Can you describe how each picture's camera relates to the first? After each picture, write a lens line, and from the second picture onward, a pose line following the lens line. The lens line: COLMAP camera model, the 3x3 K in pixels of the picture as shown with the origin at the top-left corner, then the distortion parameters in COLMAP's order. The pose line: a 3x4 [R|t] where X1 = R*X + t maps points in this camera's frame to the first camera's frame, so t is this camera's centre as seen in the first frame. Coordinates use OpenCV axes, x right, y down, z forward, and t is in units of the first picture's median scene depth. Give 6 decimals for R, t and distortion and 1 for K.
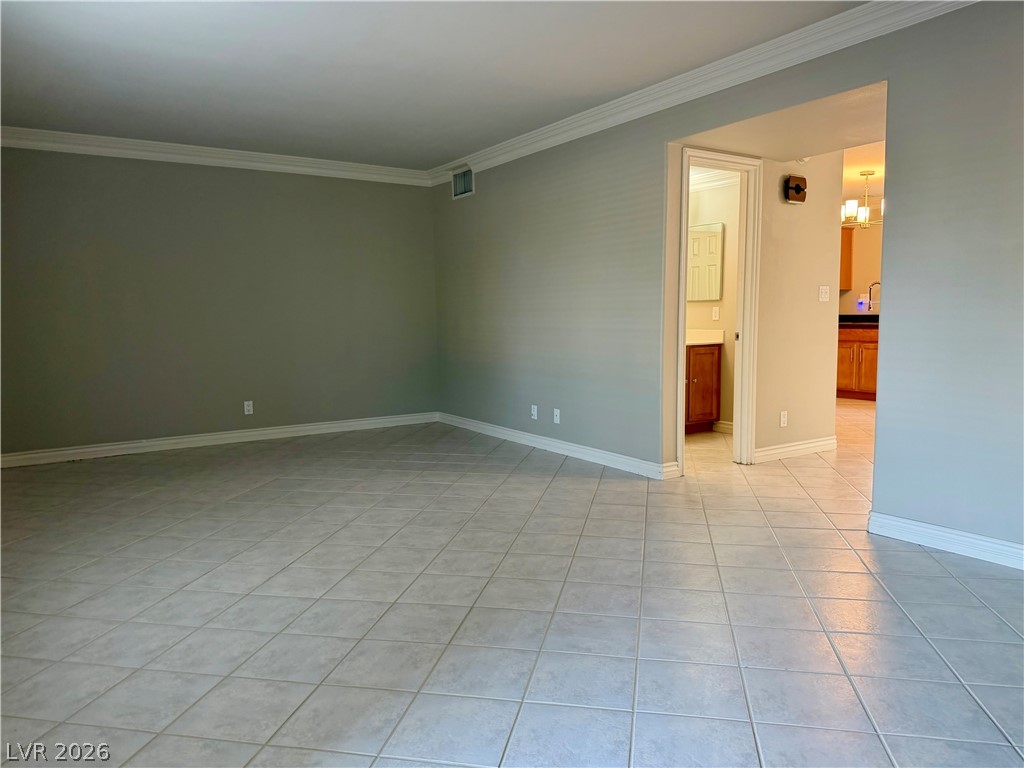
lens RADIAL K [[718.3, 0, 512.0], [0, 718.3, 384.0], [0, 0, 1]] dist [0.052626, -0.002852]
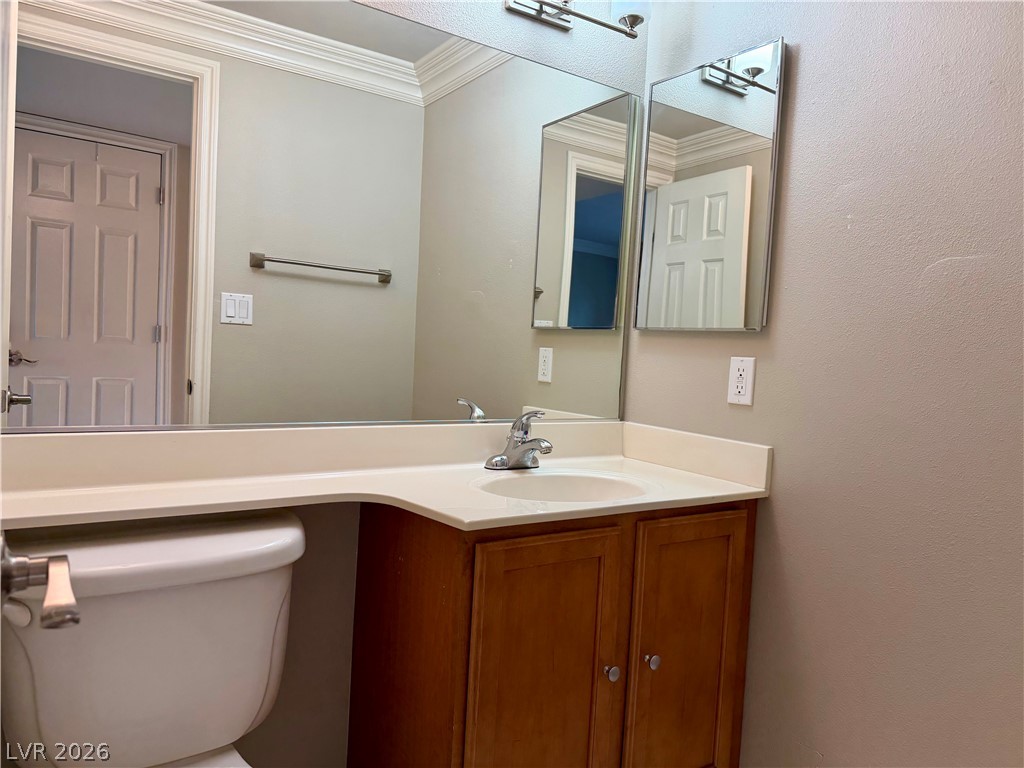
lens RADIAL K [[718.3, 0, 512.0], [0, 718.3, 384.0], [0, 0, 1]] dist [0.052626, -0.002852]
pose [[0.997785, 0.060351, 0.027982, 0.191706], [-0.058658, 0.996603, -0.057814, -0.076938], [-0.031376, 0.056045, 0.997935, 0.741951]]
